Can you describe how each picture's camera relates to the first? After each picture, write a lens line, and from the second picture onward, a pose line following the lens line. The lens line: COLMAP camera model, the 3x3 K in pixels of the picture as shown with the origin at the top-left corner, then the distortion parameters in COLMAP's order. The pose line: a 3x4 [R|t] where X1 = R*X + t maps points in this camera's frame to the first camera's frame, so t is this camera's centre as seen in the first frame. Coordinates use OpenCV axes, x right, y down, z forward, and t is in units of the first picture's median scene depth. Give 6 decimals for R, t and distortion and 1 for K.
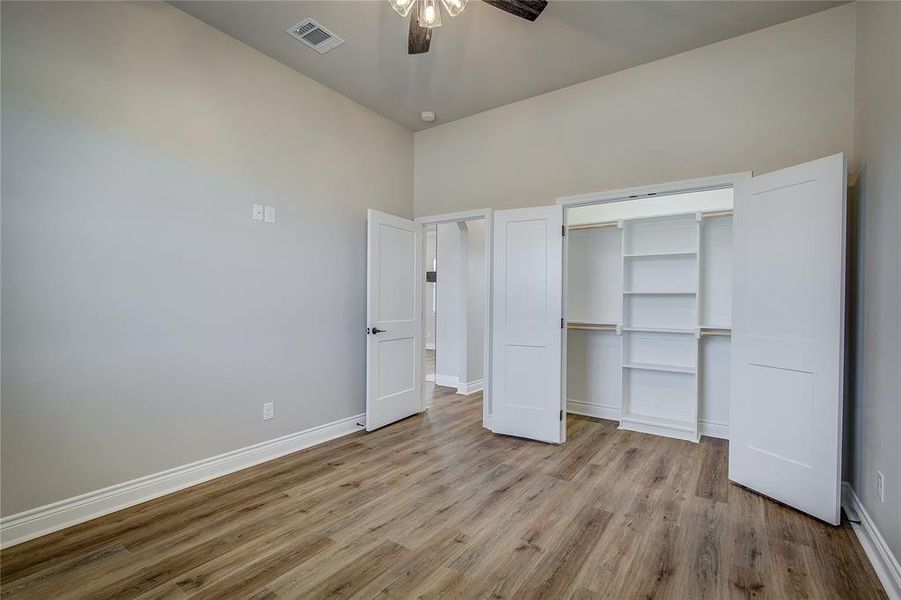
lens RADIAL K [[408.9, 0, 453.5], [0, 408.9, 304.3], [0, 0, 1]] dist [-0.000296, 0.000014]
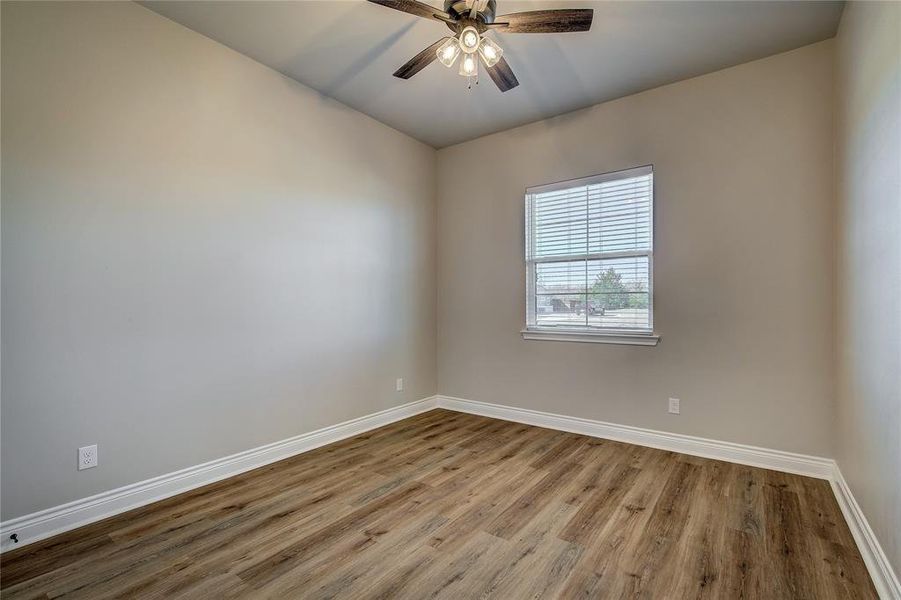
lens RADIAL K [[408.9, 0, 453.5], [0, 408.9, 304.3], [0, 0, 1]] dist [-0.000296, 0.000014]
pose [[-0.999807, -0.007800, 0.018016, -0.037765], [-0.007668, 0.999943, 0.007390, -0.015799], [-0.018072, 0.007250, -0.999810, 2.039333]]
